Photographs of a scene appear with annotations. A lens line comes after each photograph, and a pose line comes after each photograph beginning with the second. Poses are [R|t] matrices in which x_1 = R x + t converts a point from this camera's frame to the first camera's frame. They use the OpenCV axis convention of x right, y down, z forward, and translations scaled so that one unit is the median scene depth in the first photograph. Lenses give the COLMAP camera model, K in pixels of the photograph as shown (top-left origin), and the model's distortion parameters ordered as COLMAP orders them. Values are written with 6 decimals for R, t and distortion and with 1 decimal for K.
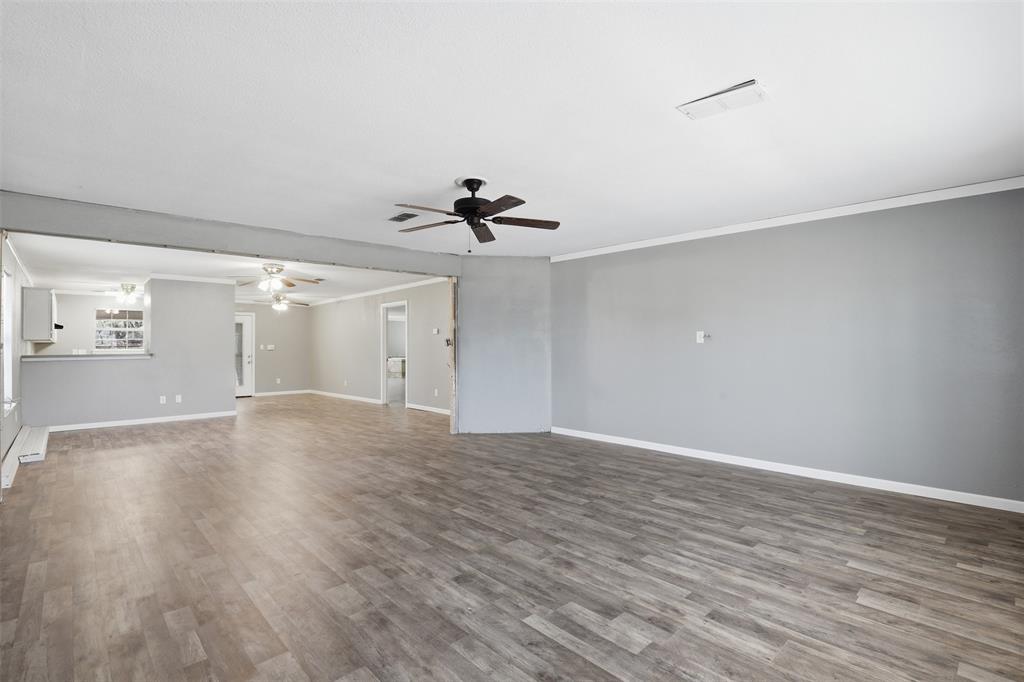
lens RADIAL K [[479.3, 0, 515.4], [0, 479.3, 344.3], [0, 0, 1]] dist [-0.037035, 0.007357]
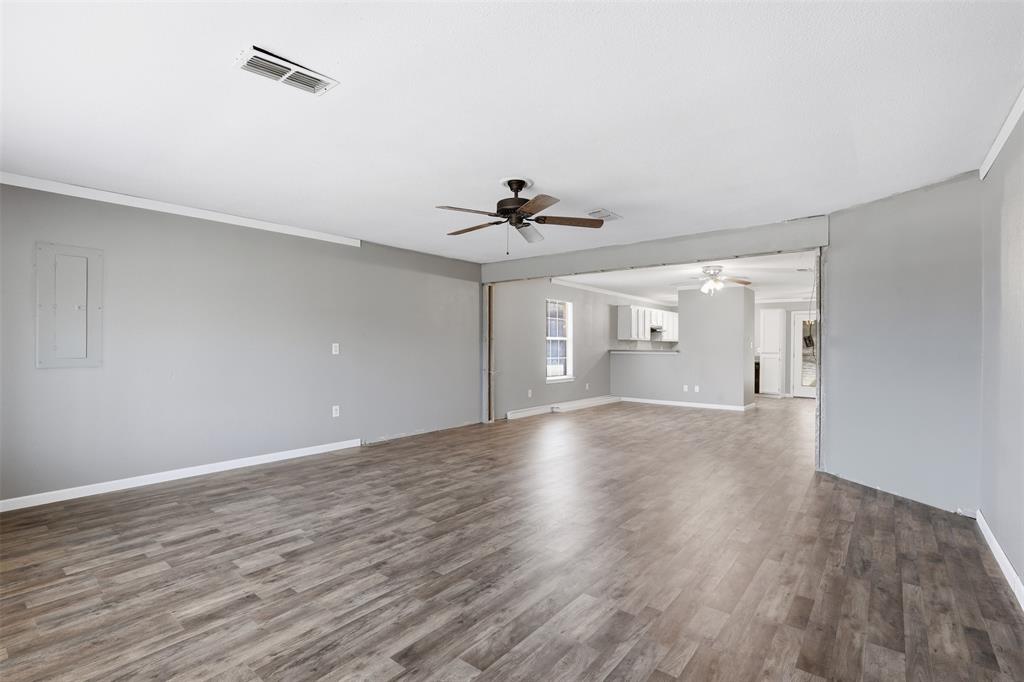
lens RADIAL K [[479.3, 0, 515.4], [0, 479.3, 344.3], [0, 0, 1]] dist [-0.037035, 0.007357]
pose [[0.141728, 0.003708, -0.989899, 1.274880], [-0.001971, 0.999992, 0.003464, -0.000065], [0.989904, 0.001460, 0.141734, 1.182003]]
